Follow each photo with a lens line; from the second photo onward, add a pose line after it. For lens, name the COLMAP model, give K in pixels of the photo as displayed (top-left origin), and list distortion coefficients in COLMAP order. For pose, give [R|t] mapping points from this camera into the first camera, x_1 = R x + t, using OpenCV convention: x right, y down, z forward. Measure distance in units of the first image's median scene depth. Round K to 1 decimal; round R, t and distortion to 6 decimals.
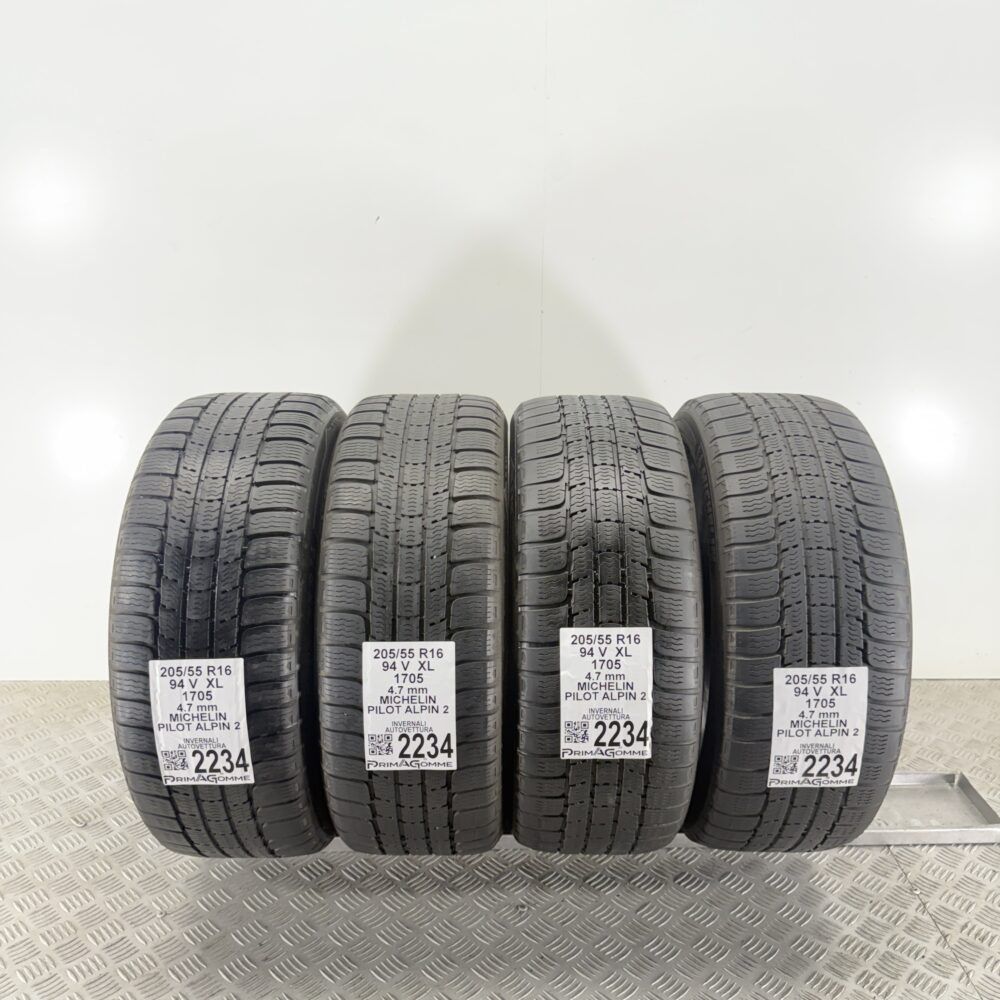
lens RADIAL K [[917.1, 0, 509.1], [0, 917.1, 489.9], [0, 0, 1]] dist [0.054121, 0.000000]
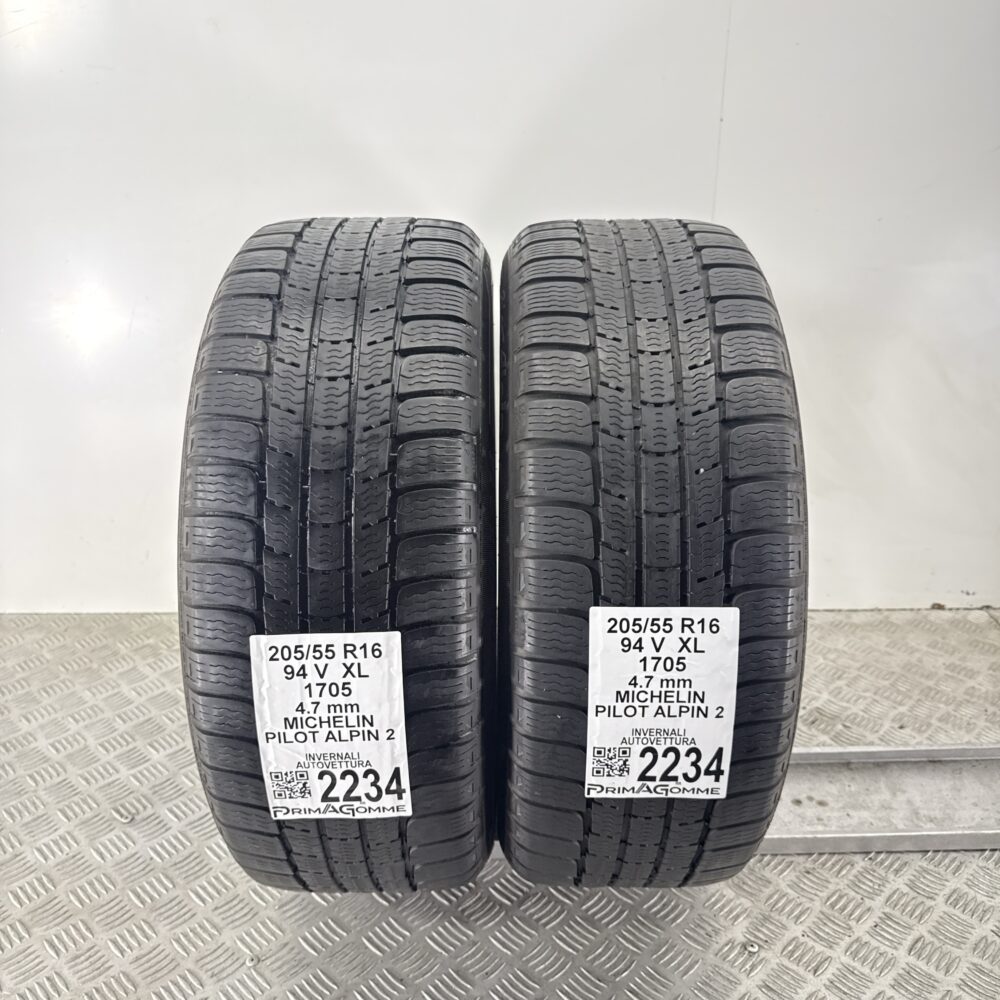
lens RADIAL K [[917.1, 0, 508.0], [0, 917.1, 475.0], [0, 0, 1]] dist [0.054121, 0.000000]
pose [[0.999949, -0.000169, 0.010123, -0.212908], [-0.000920, 0.994216, 0.107394, 0.009839], [-0.010082, -0.107398, 0.994165, 0.379415]]
